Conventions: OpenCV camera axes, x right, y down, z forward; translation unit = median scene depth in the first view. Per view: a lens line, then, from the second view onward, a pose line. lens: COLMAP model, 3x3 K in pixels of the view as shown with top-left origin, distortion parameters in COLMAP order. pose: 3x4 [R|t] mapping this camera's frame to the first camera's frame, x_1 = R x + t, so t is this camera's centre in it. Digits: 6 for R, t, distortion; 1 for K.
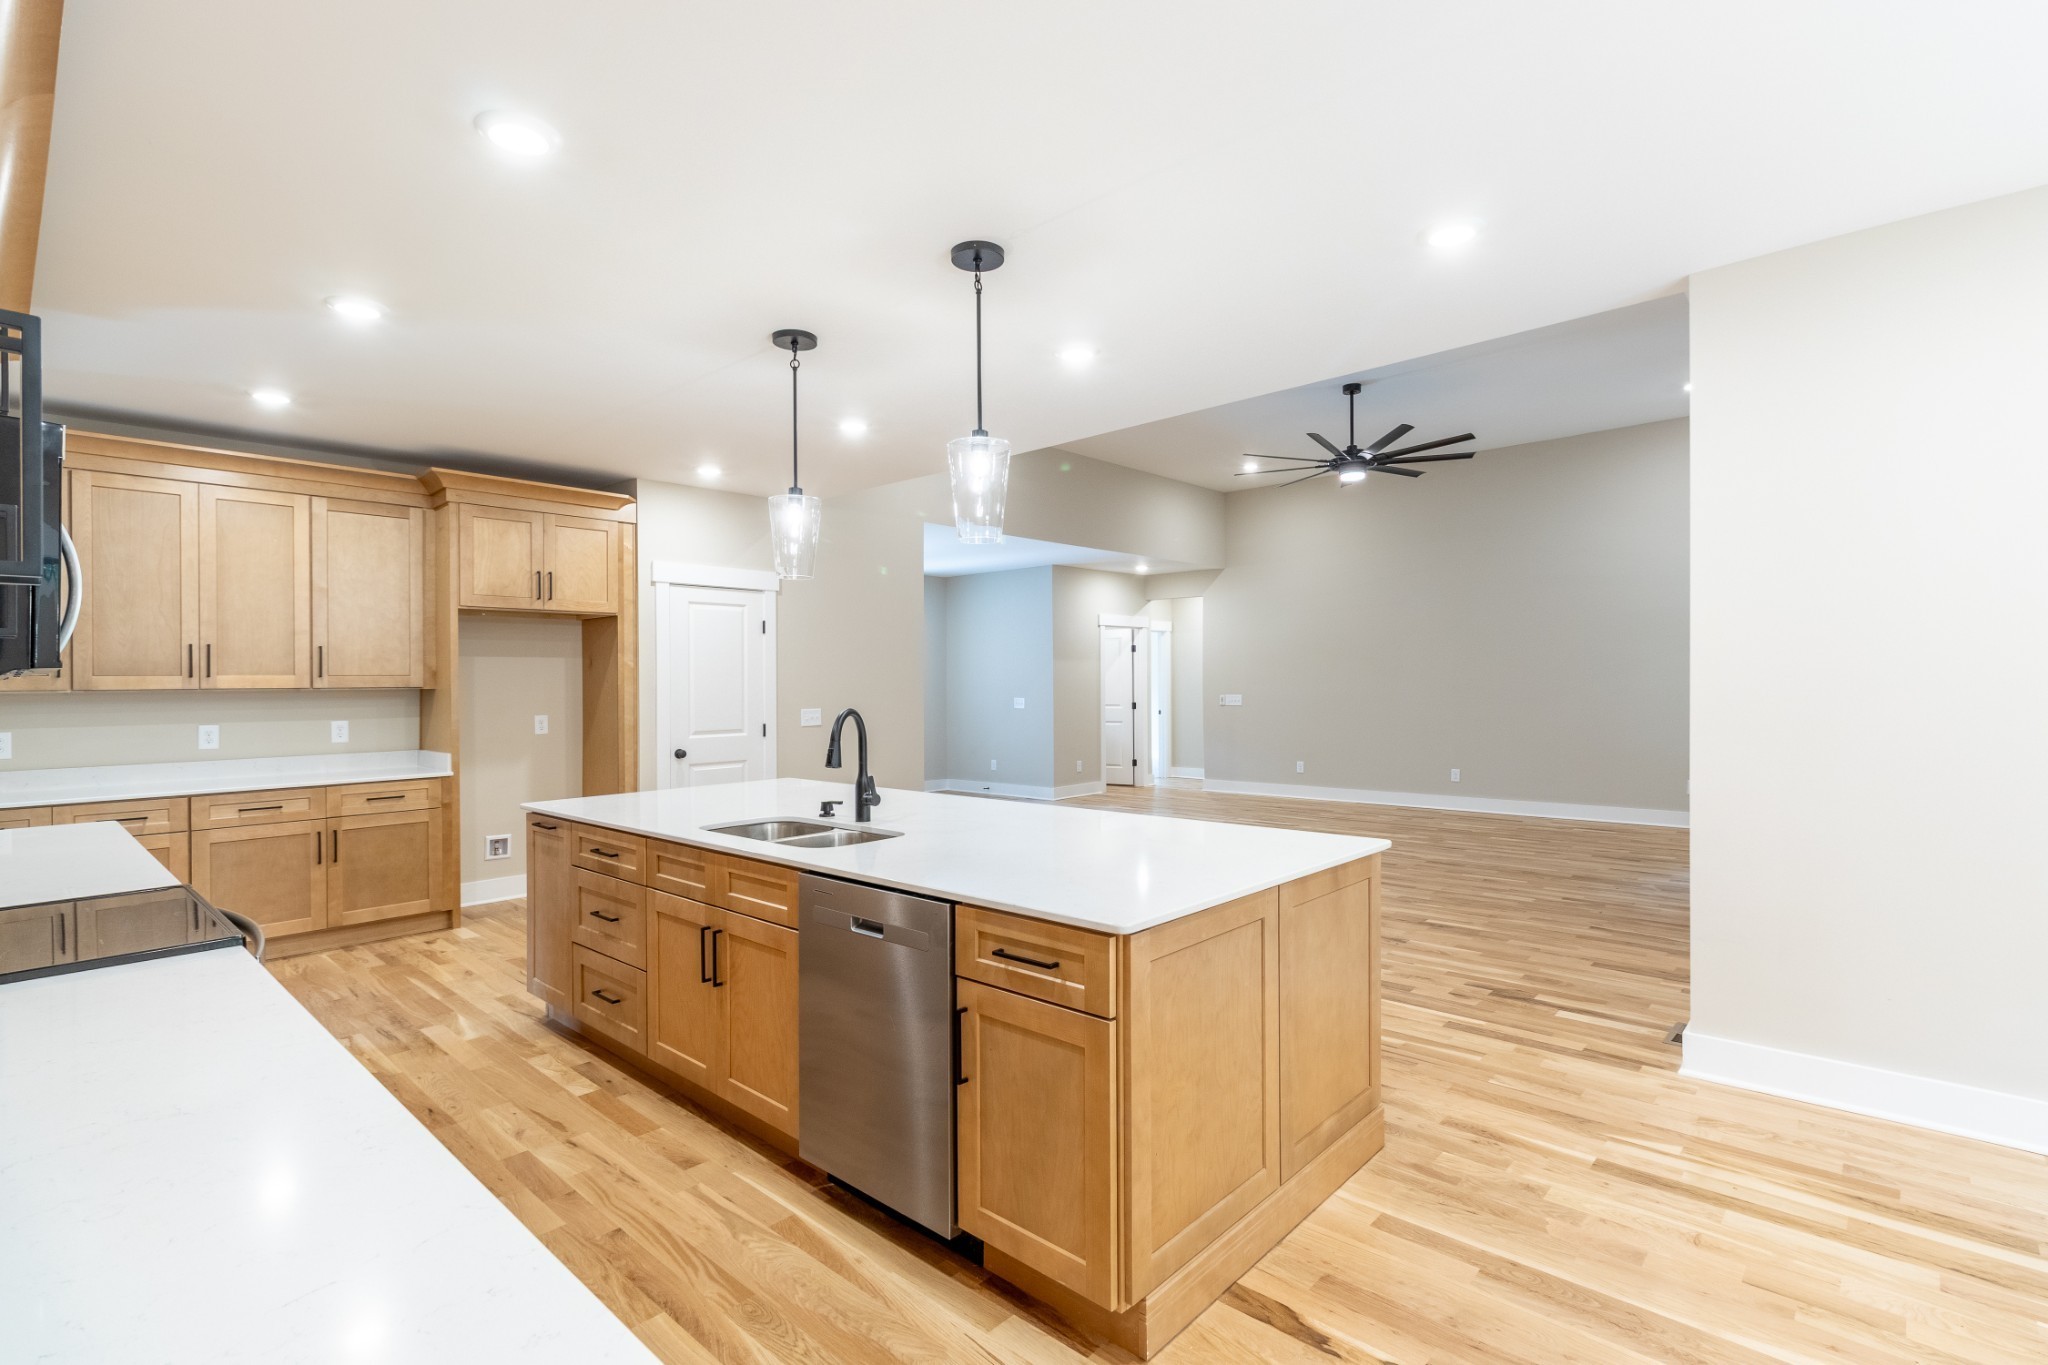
lens RADIAL K [[956.1, 0, 1036.4], [0, 956.1, 680.0], [0, 0, 1]] dist [0.000624, -0.000194]
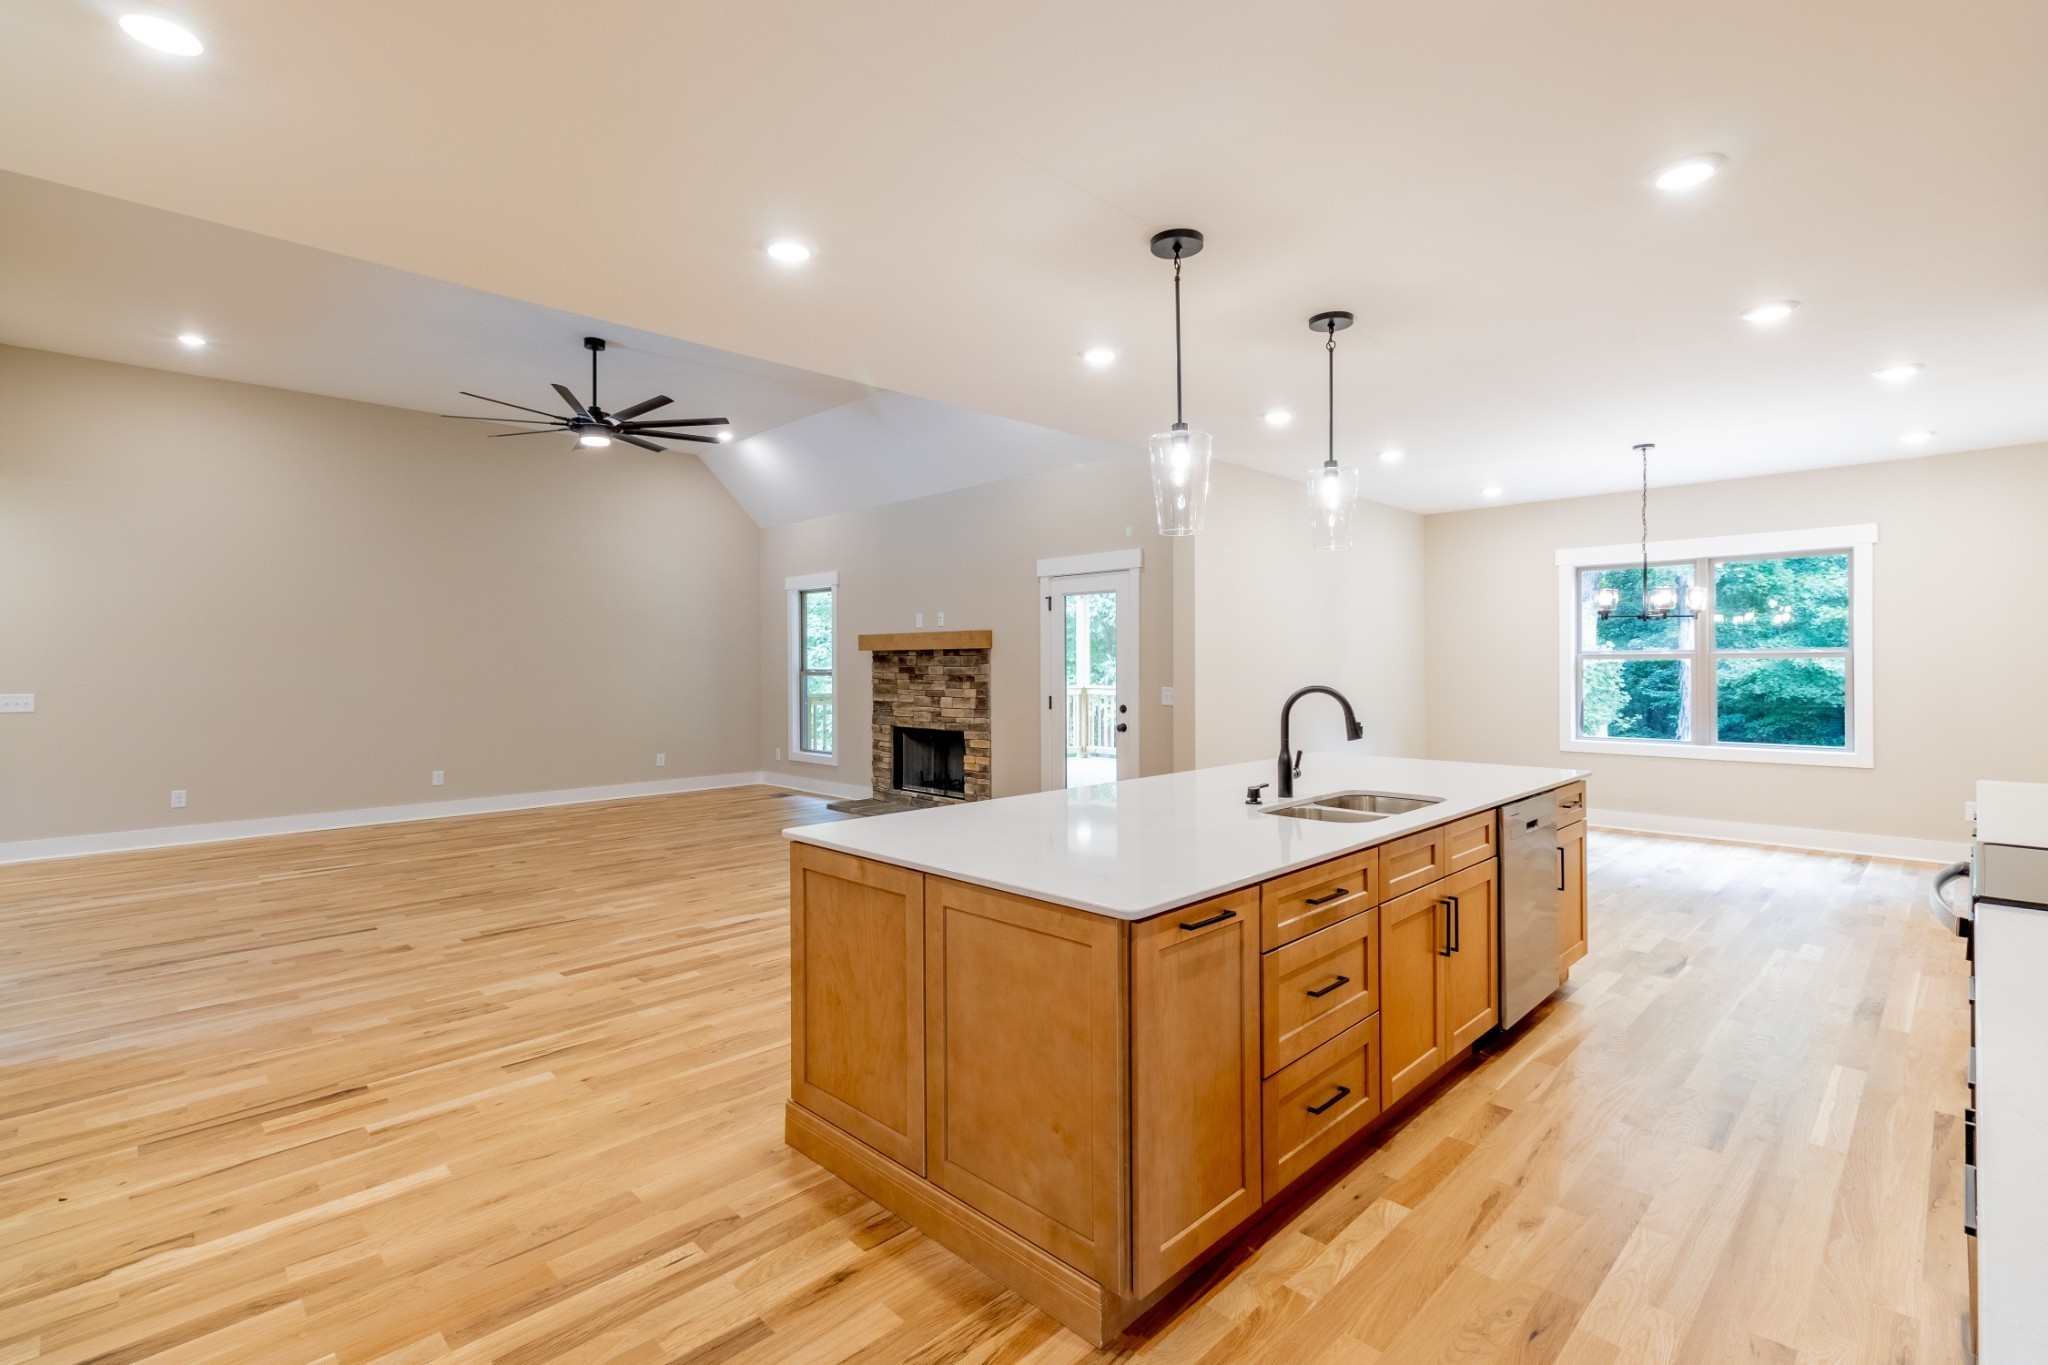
lens RADIAL K [[956.1, 0, 1034.9], [0, 956.1, 650.9], [0, 0, 1]] dist [0.000624, -0.000194]
pose [[0.032742, 0.024417, 0.999166, -1.009414], [-0.000957, 0.999702, -0.024399, 0.013996], [-0.999463, -0.000157, 0.032755, 1.028094]]
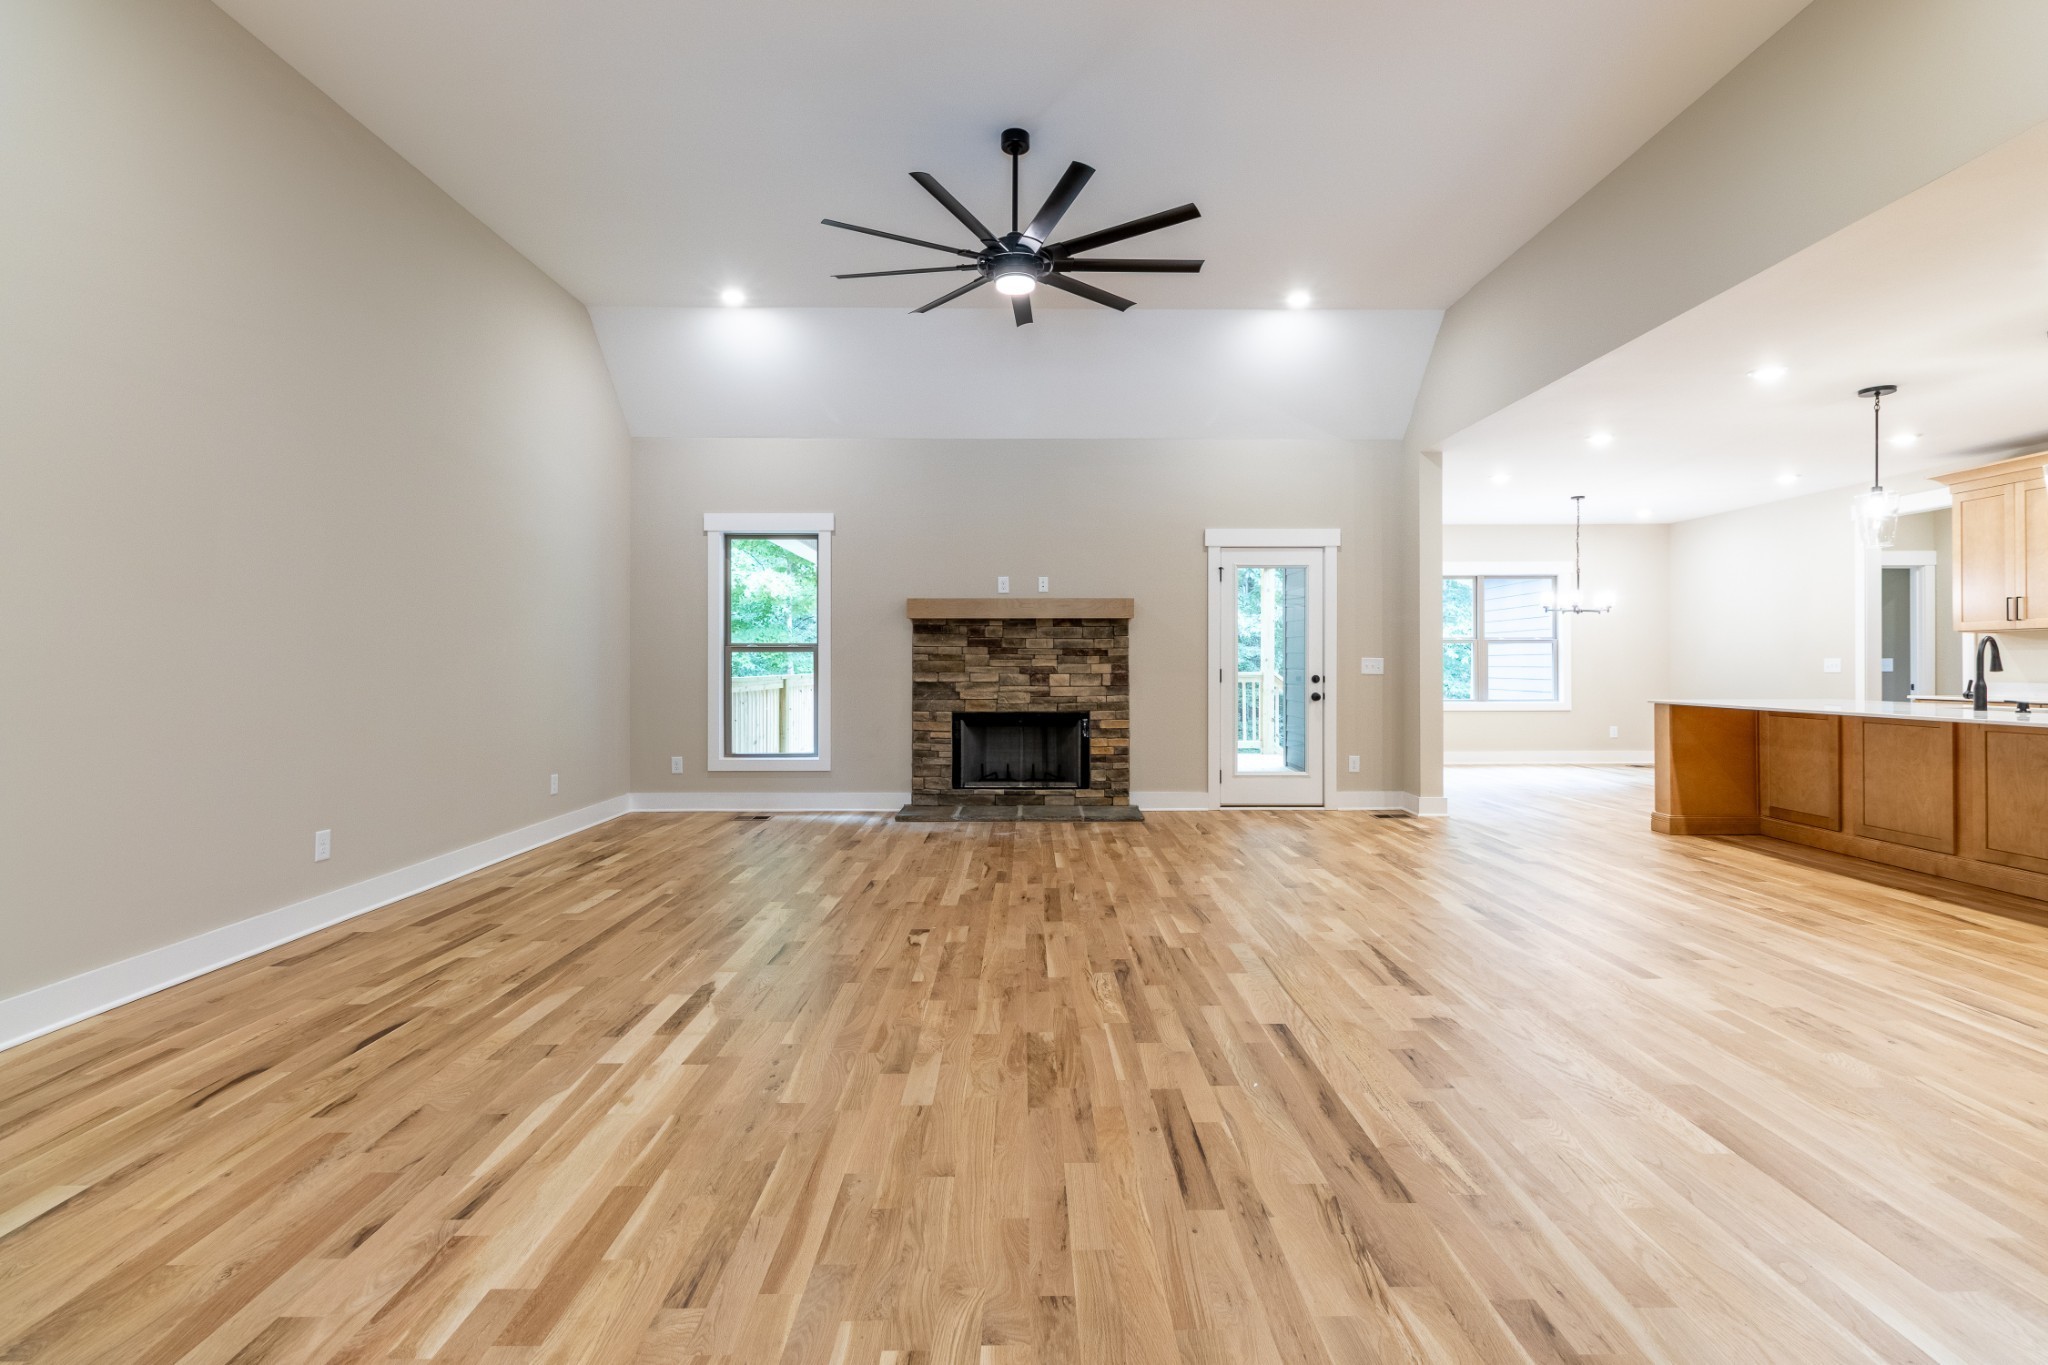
lens RADIAL K [[956.1, 0, 1028.0], [0, 956.1, 666.0], [0, 0, 1]] dist [0.000624, -0.000194]
pose [[-0.699080, 0.009710, 0.714978, -0.179195], [0.006343, 0.999953, -0.007378, 0.062959], [-0.715016, -0.000623, -0.699108, 2.630950]]
